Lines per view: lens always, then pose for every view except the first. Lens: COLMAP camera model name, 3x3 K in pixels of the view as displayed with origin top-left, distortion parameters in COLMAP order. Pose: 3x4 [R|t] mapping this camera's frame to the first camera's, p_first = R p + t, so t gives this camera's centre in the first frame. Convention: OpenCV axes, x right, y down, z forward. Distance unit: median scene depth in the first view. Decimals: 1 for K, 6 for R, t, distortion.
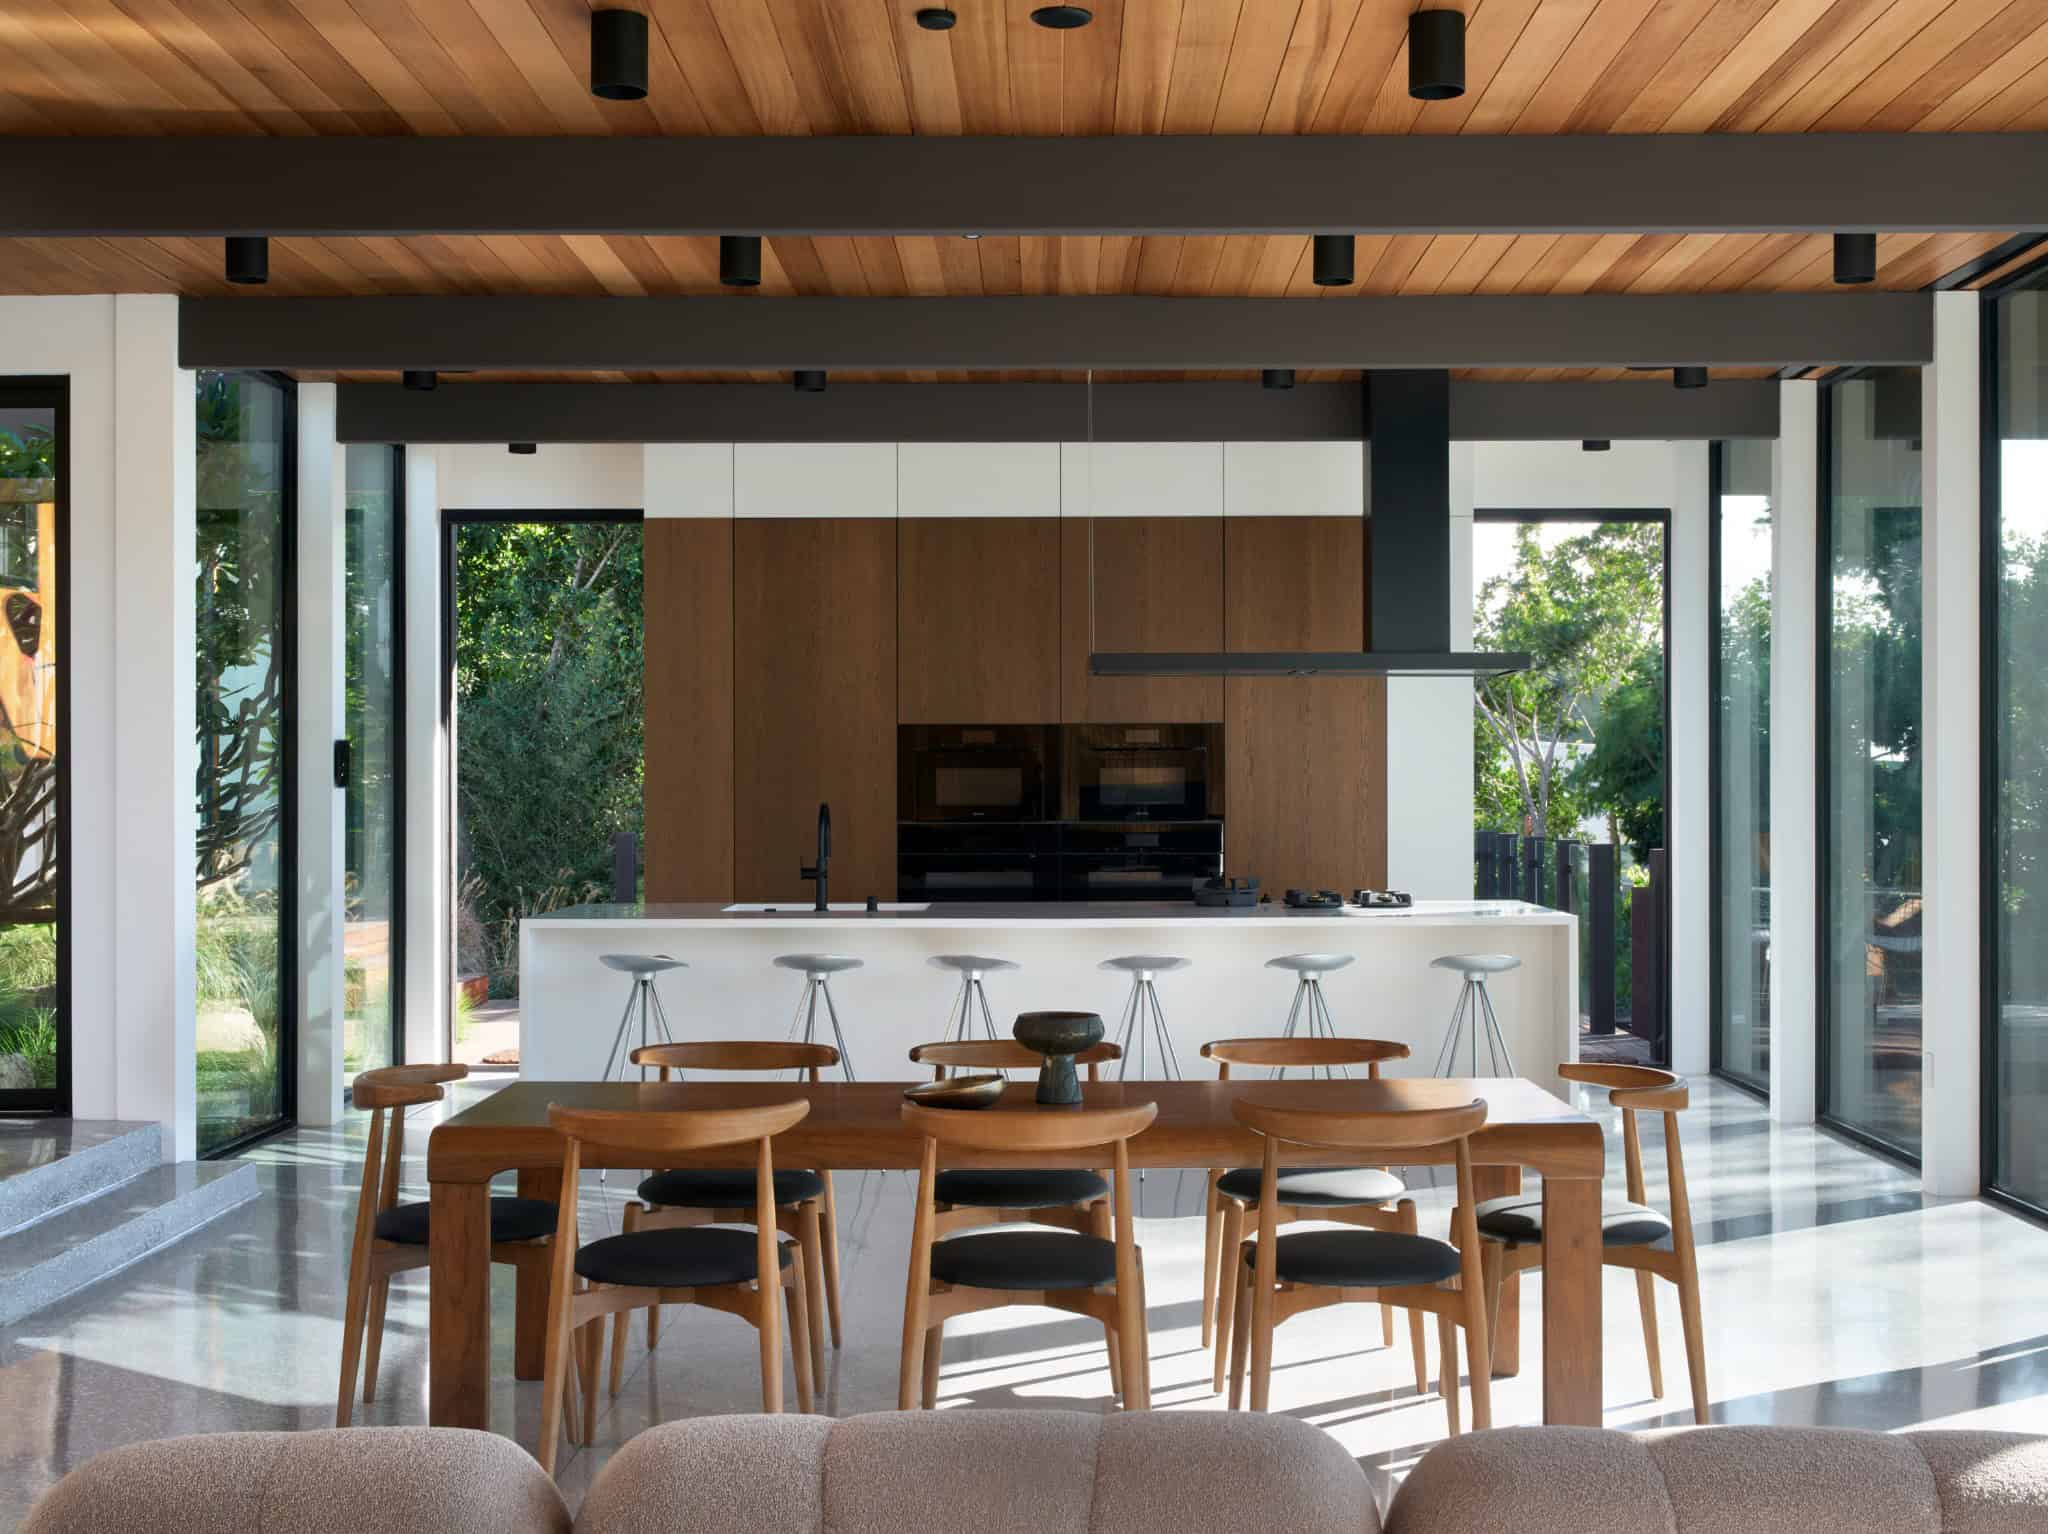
lens RADIAL K [[2140.3, 0, 1024.9], [0, 2140.3, 814.2], [0, 0, 1]] dist [0.000834, -0.002213]
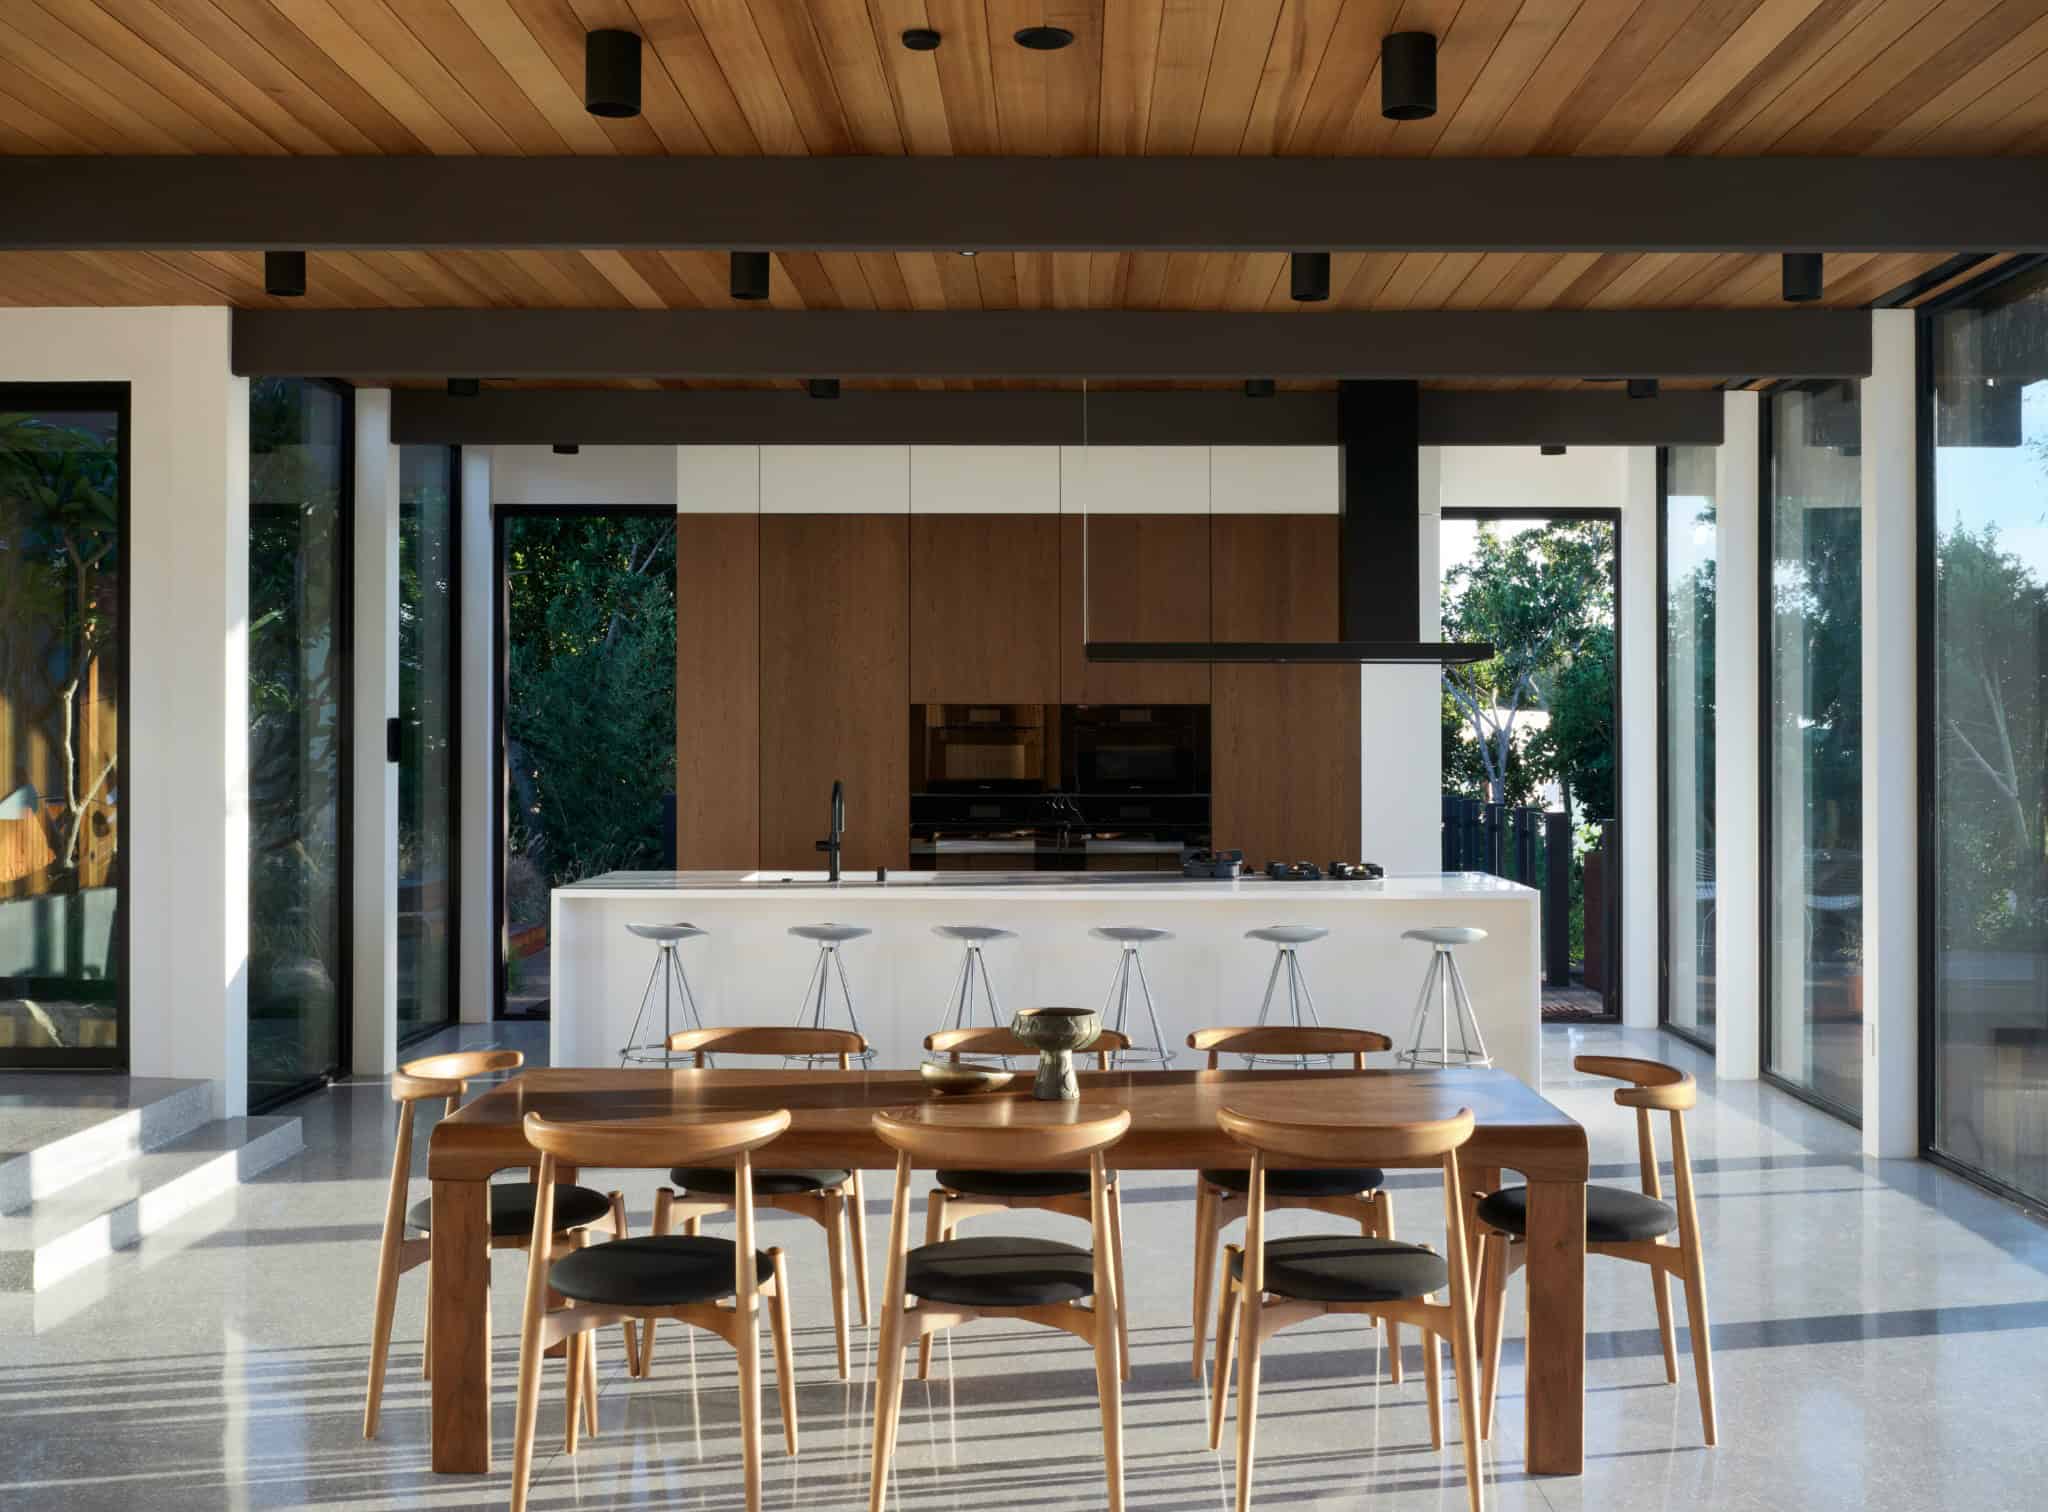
lens RADIAL K [[1916.1, 0, 1035.0], [0, 1916.1, 746.8], [0, 0, 1]] dist [0.002415, -0.006791]
pose [[0.999994, 0.003368, -0.001044, 0.006074], [-0.003383, 0.999890, -0.014458, -0.007843], [0.000995, 0.014462, 0.999895, 0.034497]]
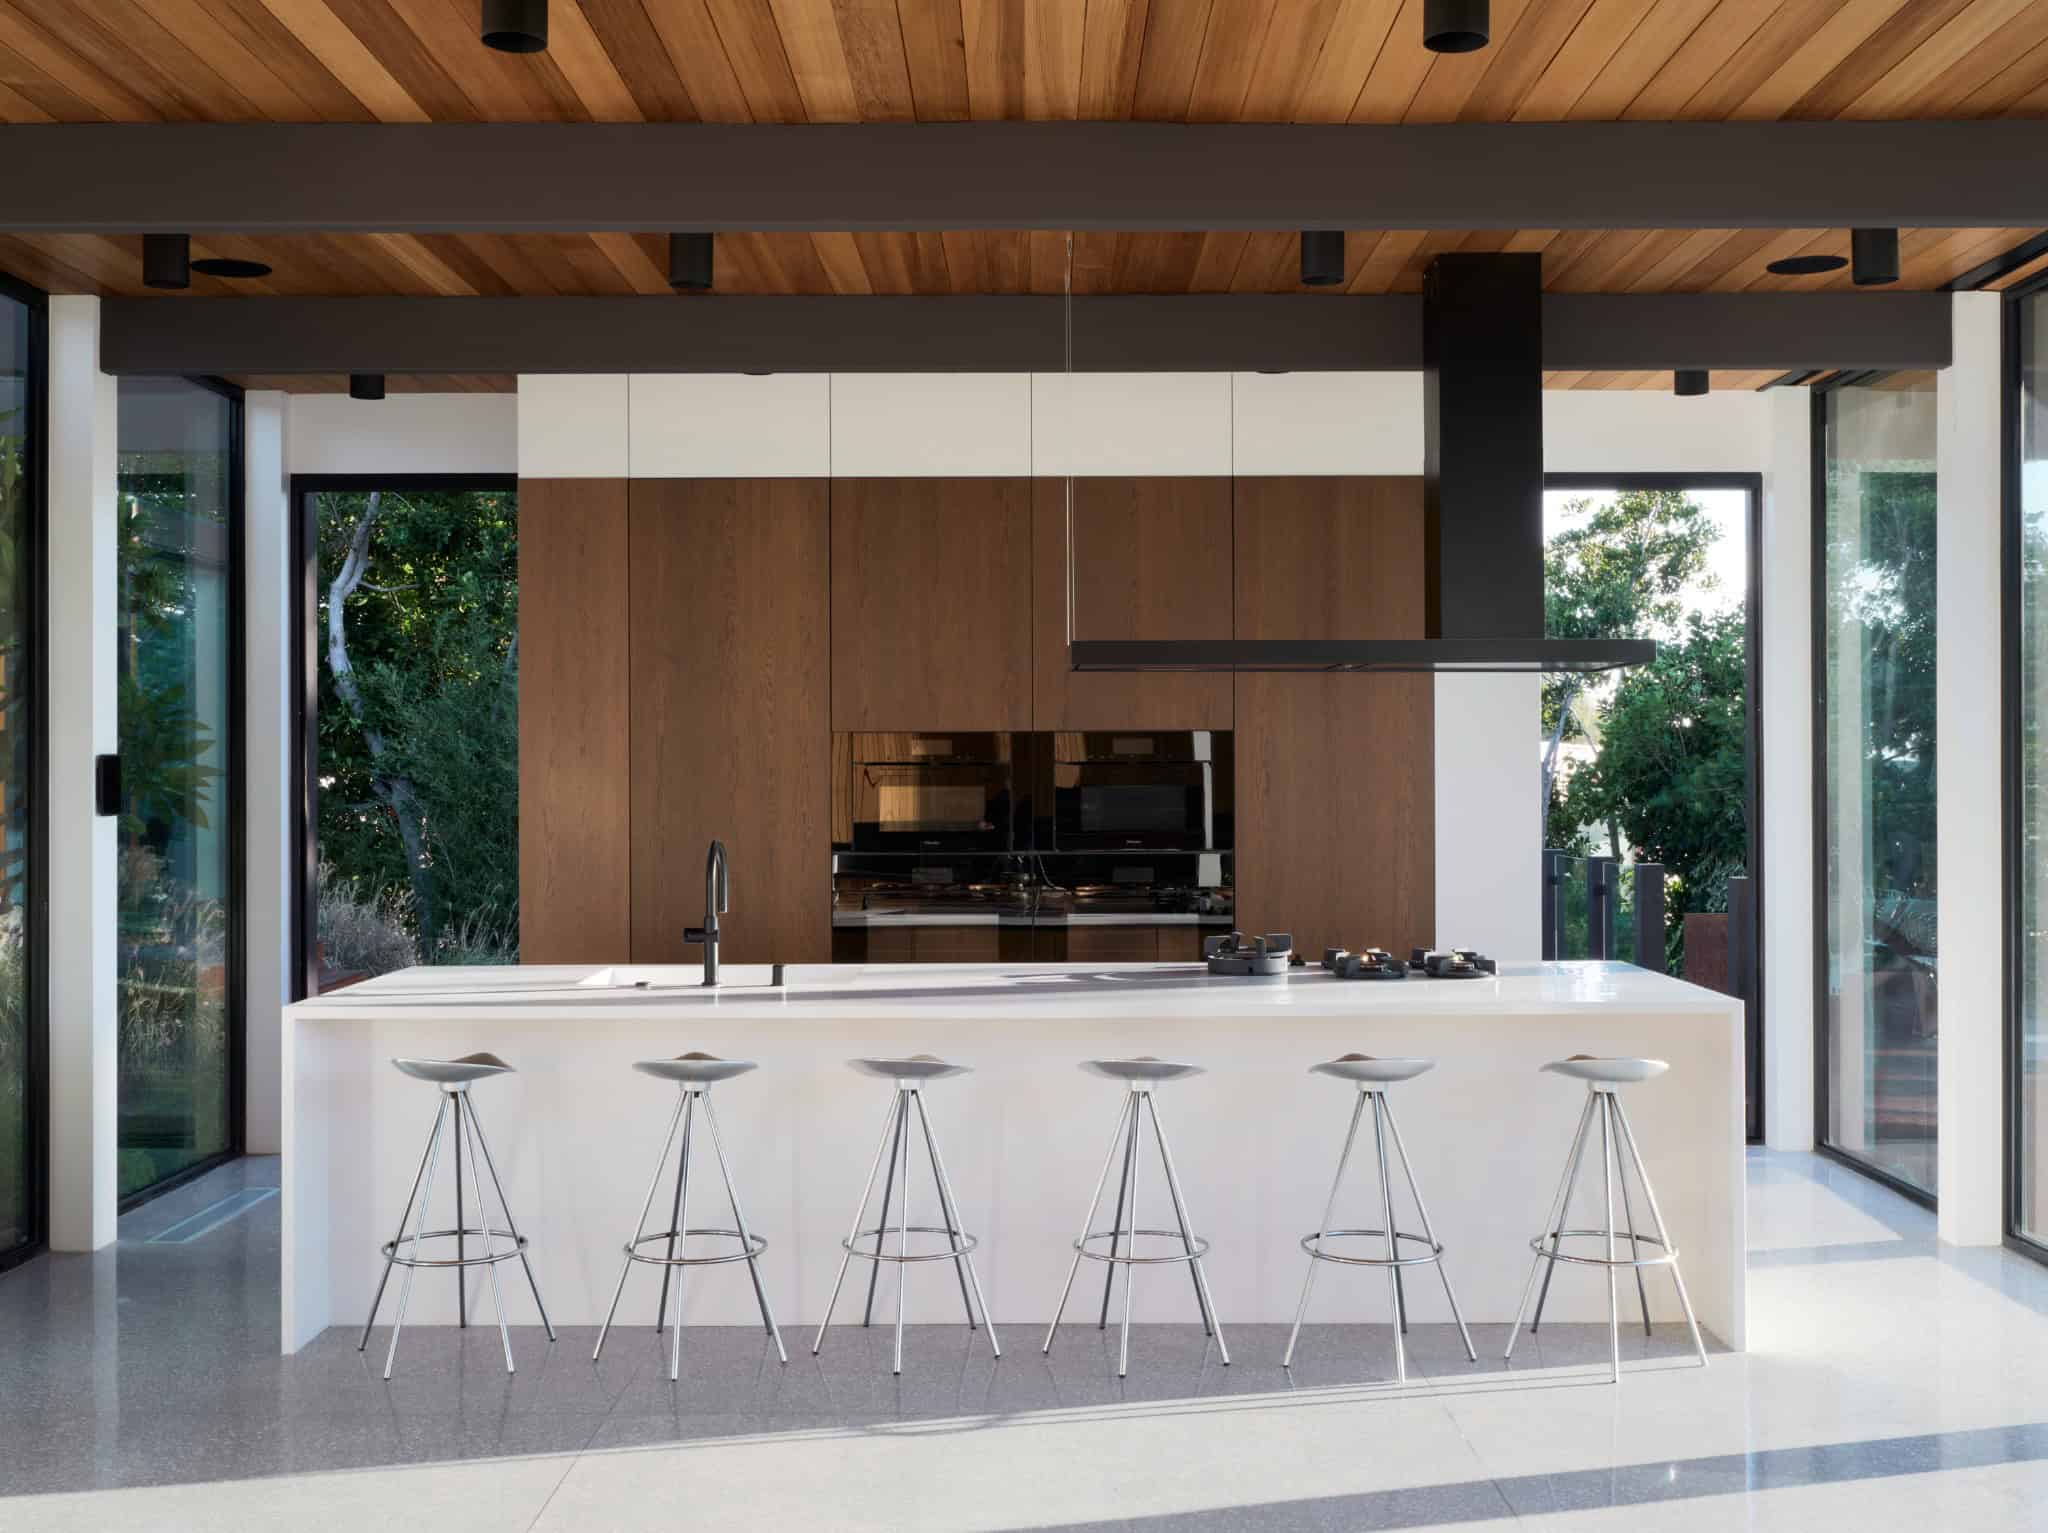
lens RADIAL K [[2140.3, 0, 1024.9], [0, 2140.3, 813.7], [0, 0, 1]] dist [0.000834, -0.002213]
pose [[0.999938, -0.001456, 0.011032, 0.005973], [0.001457, 0.999999, -0.000068, -0.013180], [-0.011032, 0.000084, 0.999939, 0.224589]]
